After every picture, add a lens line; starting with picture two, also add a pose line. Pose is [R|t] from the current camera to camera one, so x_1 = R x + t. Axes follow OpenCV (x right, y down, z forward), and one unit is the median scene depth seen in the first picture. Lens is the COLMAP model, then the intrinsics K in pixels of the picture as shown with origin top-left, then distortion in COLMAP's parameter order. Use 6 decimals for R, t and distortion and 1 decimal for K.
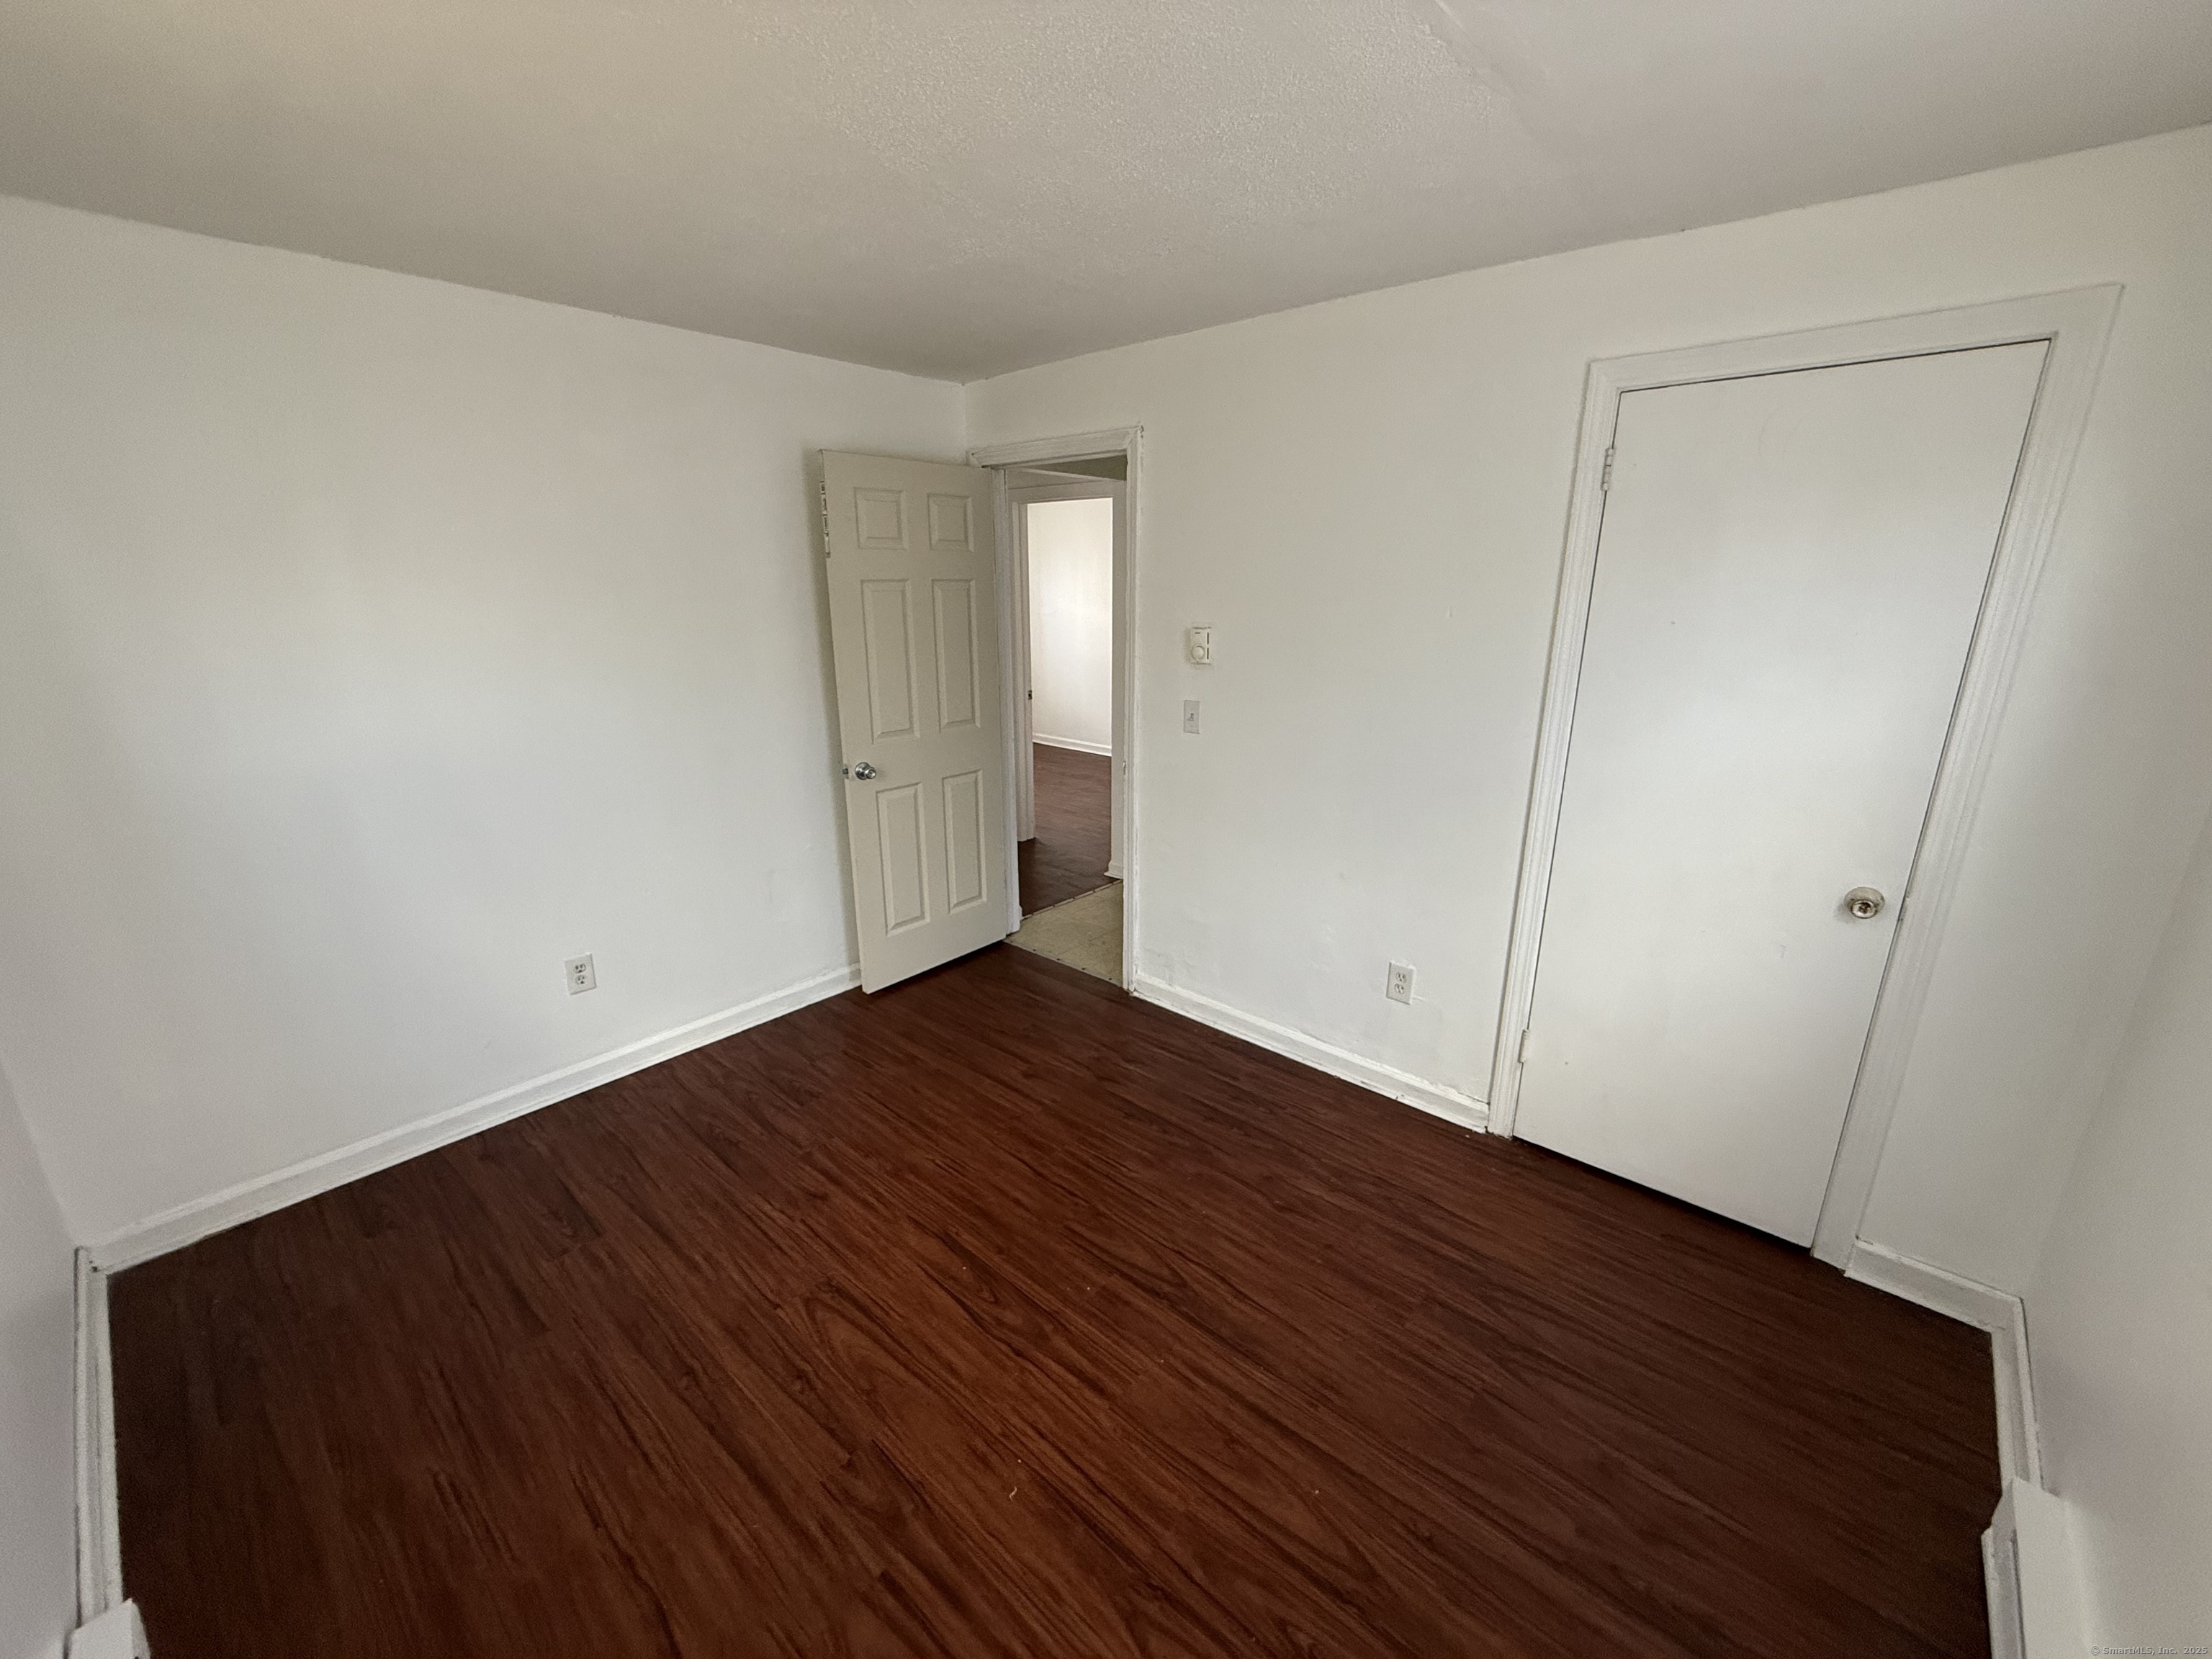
lens RADIAL K [[886.2, 0, 1099.3], [0, 886.2, 839.2], [0, 0, 1]] dist [0.002619, 0.000212]
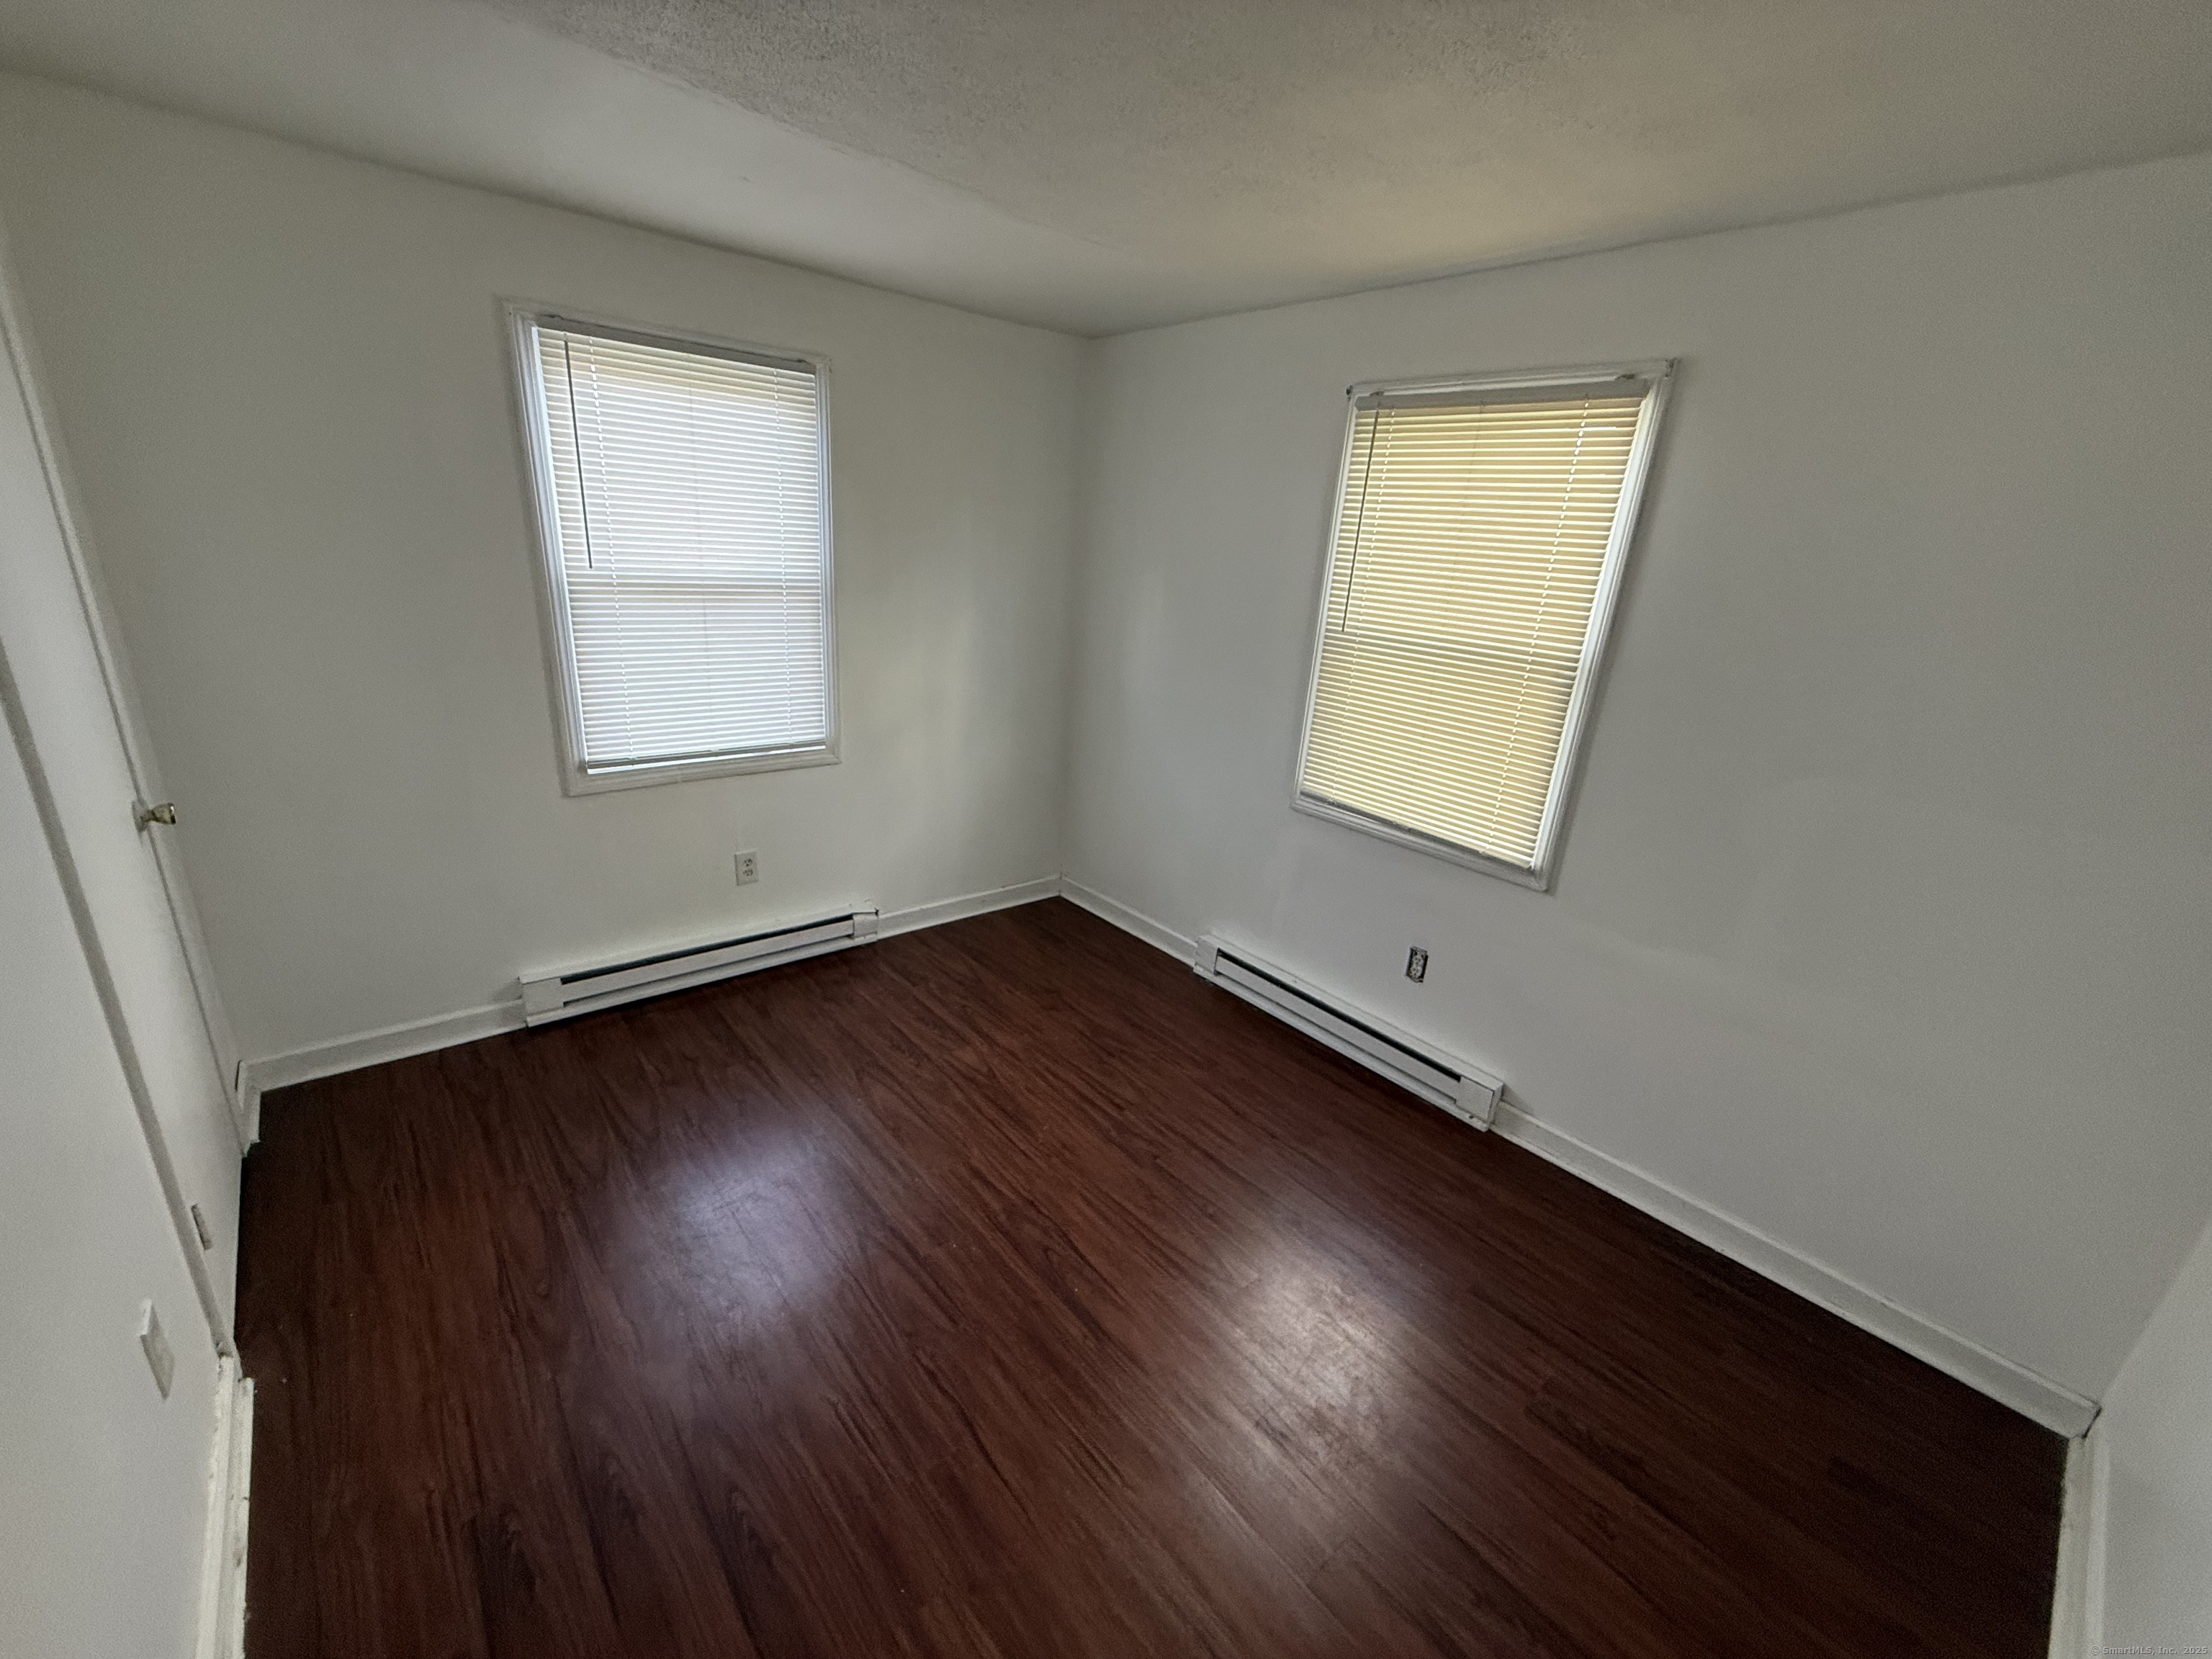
lens RADIAL K [[886.2, 0, 1106.2], [0, 886.2, 820.9], [0, 0, 1]] dist [0.002619, 0.000212]
pose [[-0.990318, -0.105818, 0.089844, -0.245328], [-0.037124, 0.825543, 0.563116, -0.513057], [-0.133758, 0.554329, -0.821479, 1.703810]]
